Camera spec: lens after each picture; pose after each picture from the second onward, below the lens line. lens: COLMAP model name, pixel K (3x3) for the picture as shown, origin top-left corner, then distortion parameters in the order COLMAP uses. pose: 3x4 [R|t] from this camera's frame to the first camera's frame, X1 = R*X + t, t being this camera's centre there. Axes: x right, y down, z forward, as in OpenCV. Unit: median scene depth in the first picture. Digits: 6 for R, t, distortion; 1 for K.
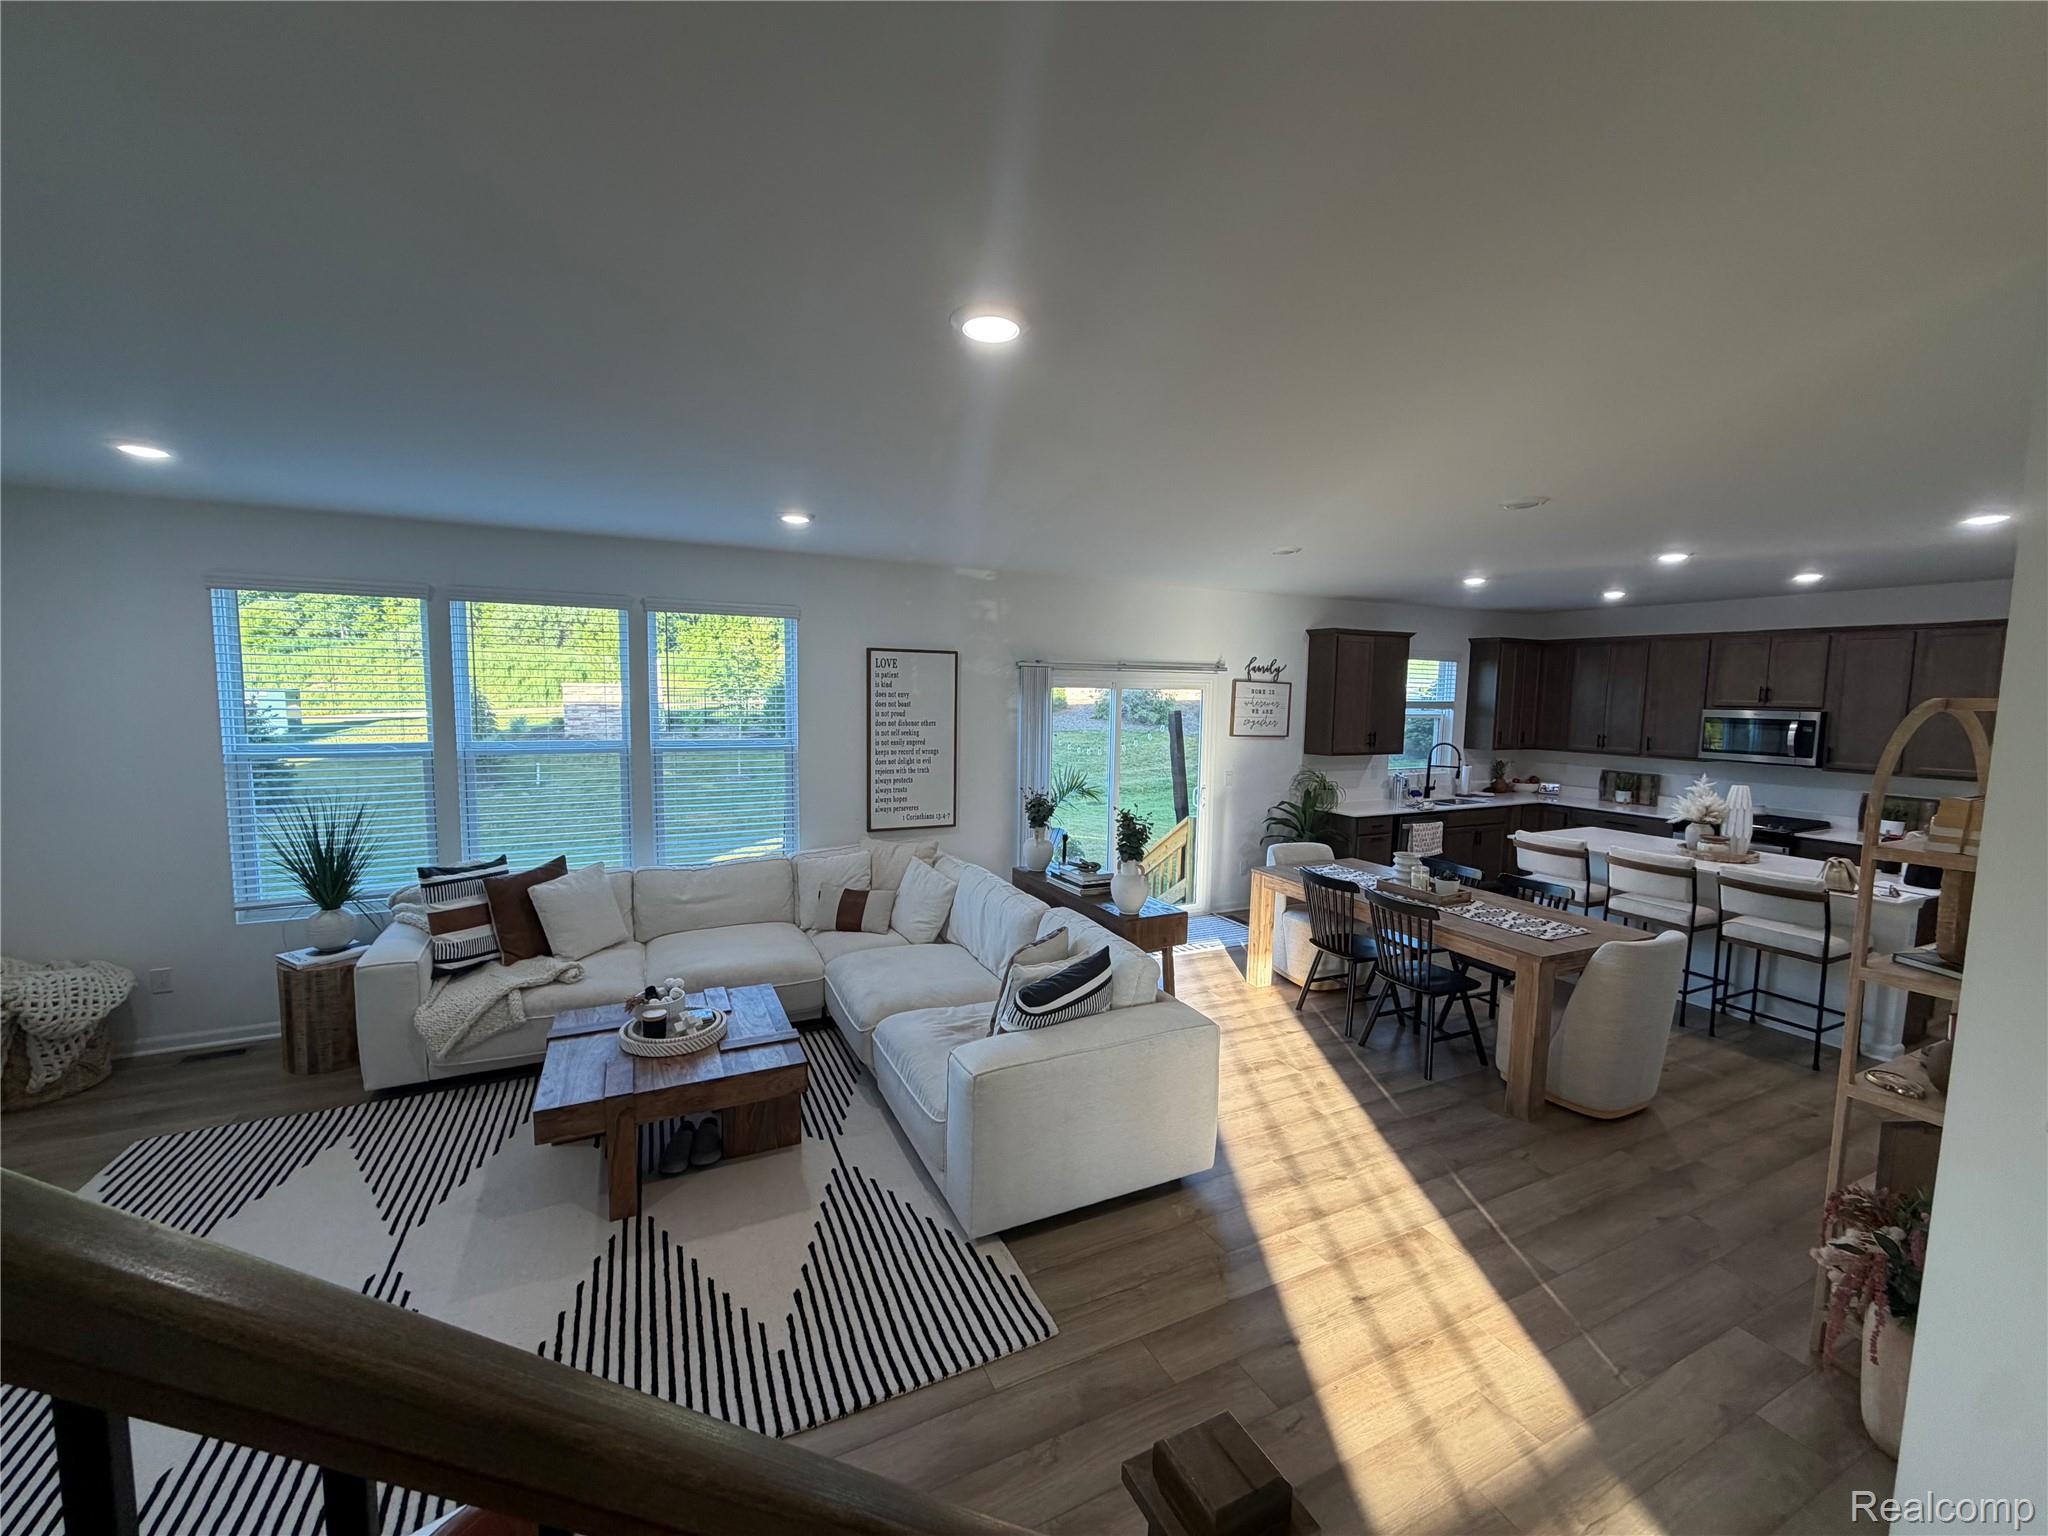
lens RADIAL K [[811.5, 0, 1010.4], [0, 811.5, 759.6], [0, 0, 1]] dist [-0.002030, -0.000276]
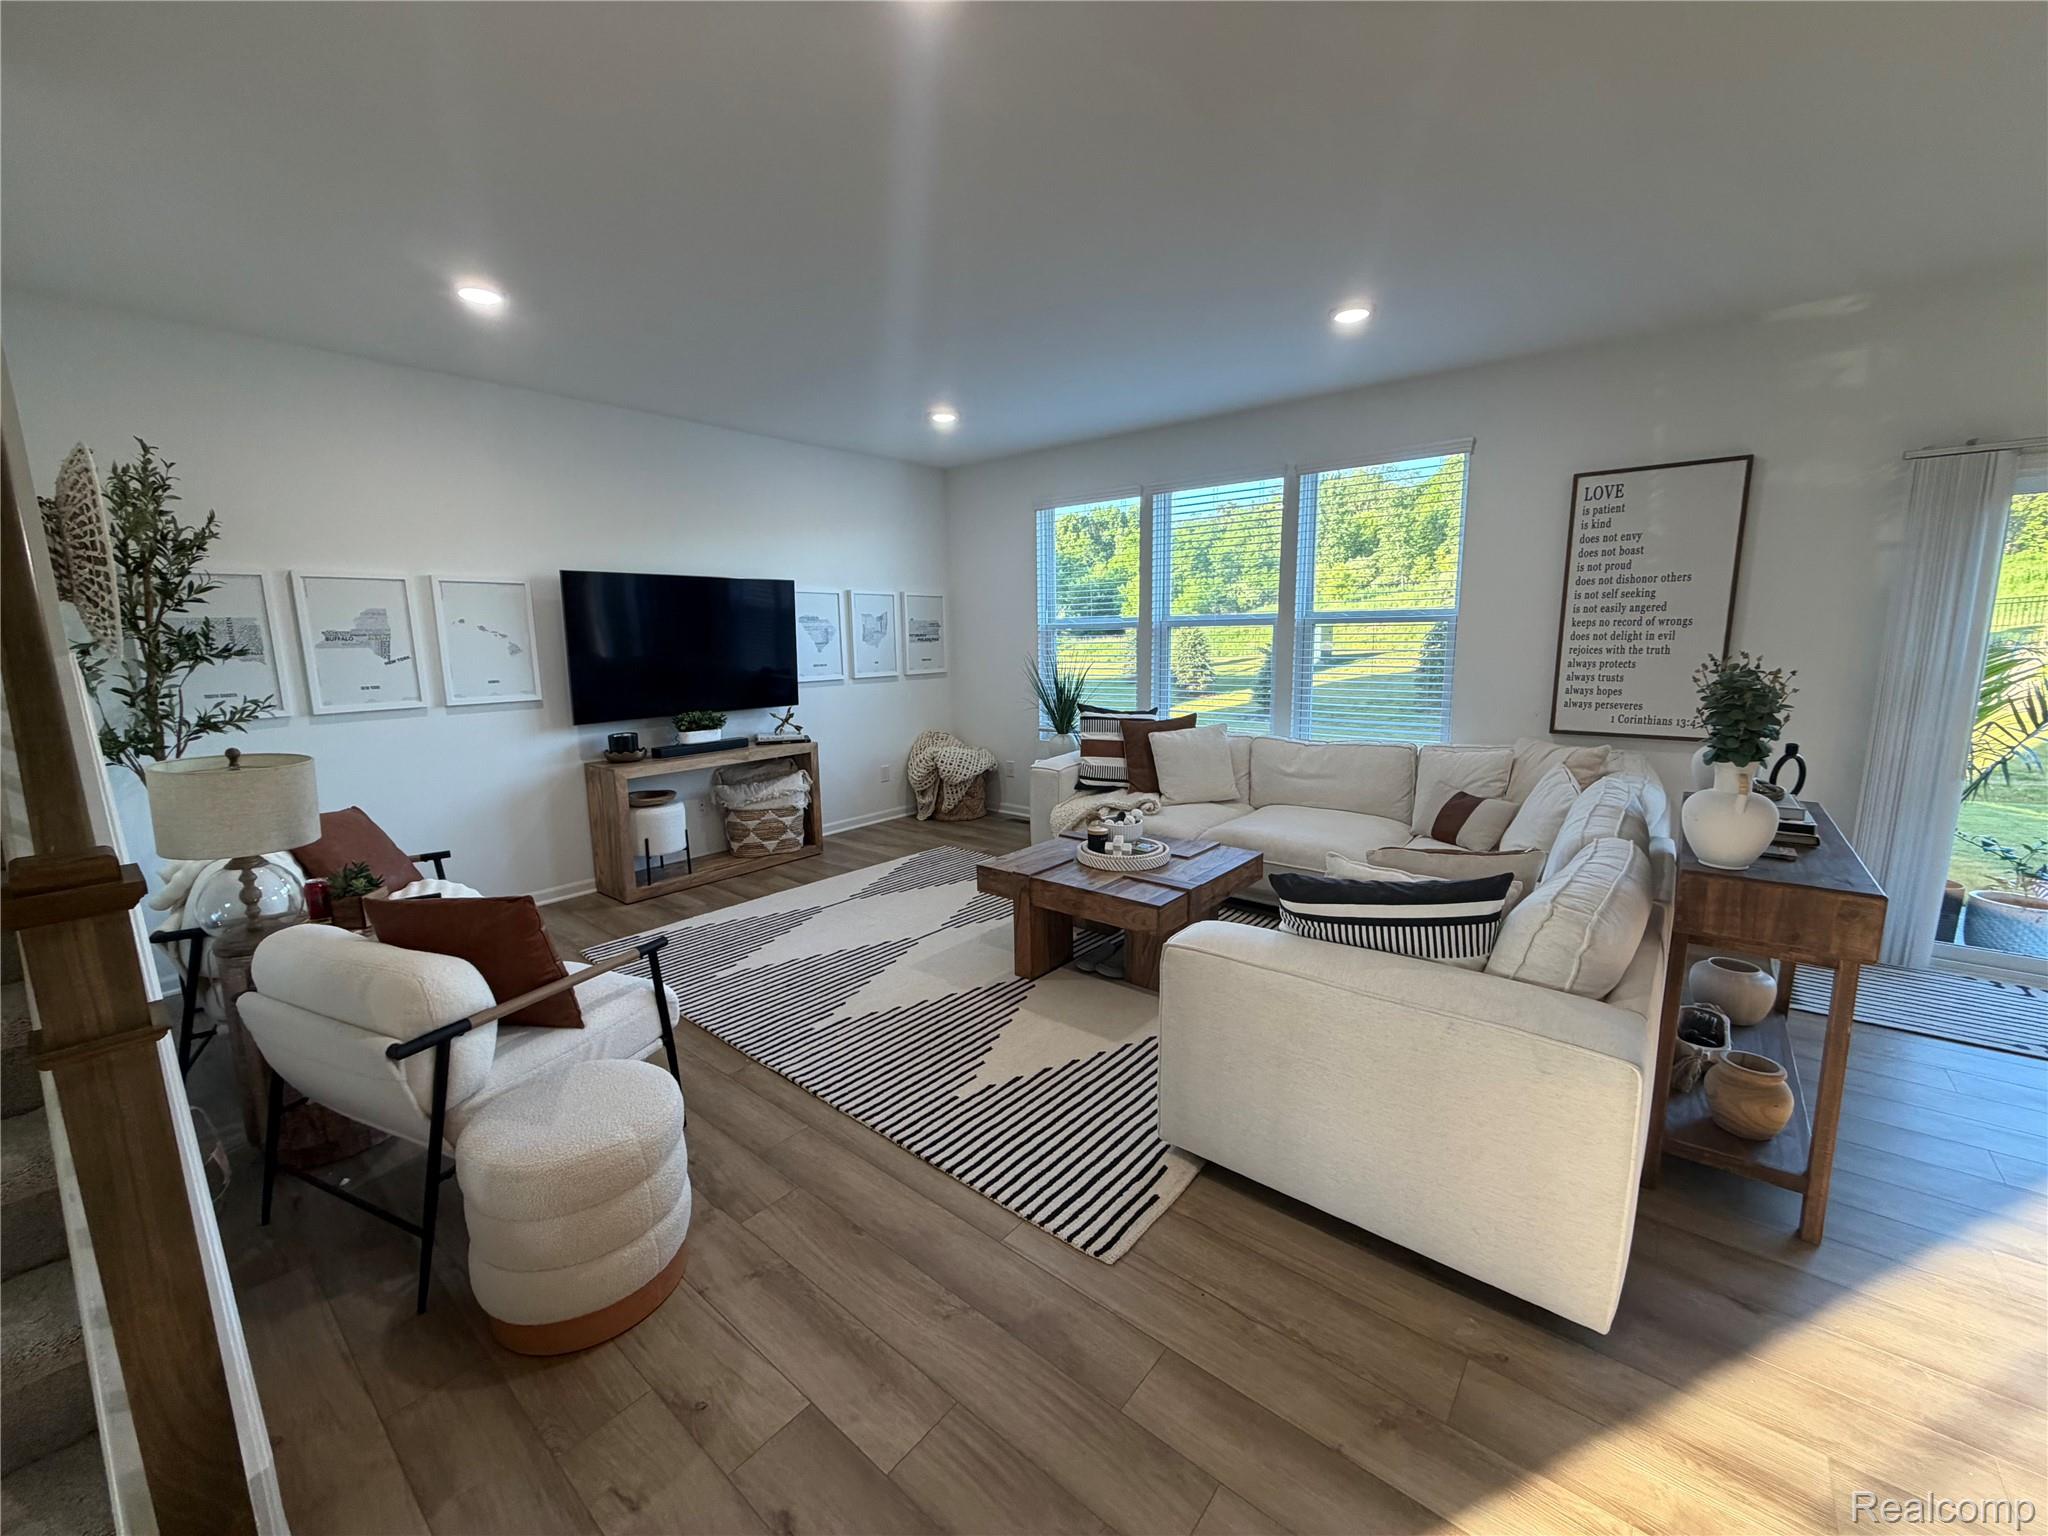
lens RADIAL K [[811.5, 0, 1020.3], [0, 811.5, 764.5], [0, 0, 1]] dist [-0.002030, -0.000276]
pose [[0.420483, 0.125935, -0.898518, 0.343128], [-0.057864, 0.992026, 0.111962, 0.075191], [0.905453, 0.004914, 0.424418, 0.302175]]
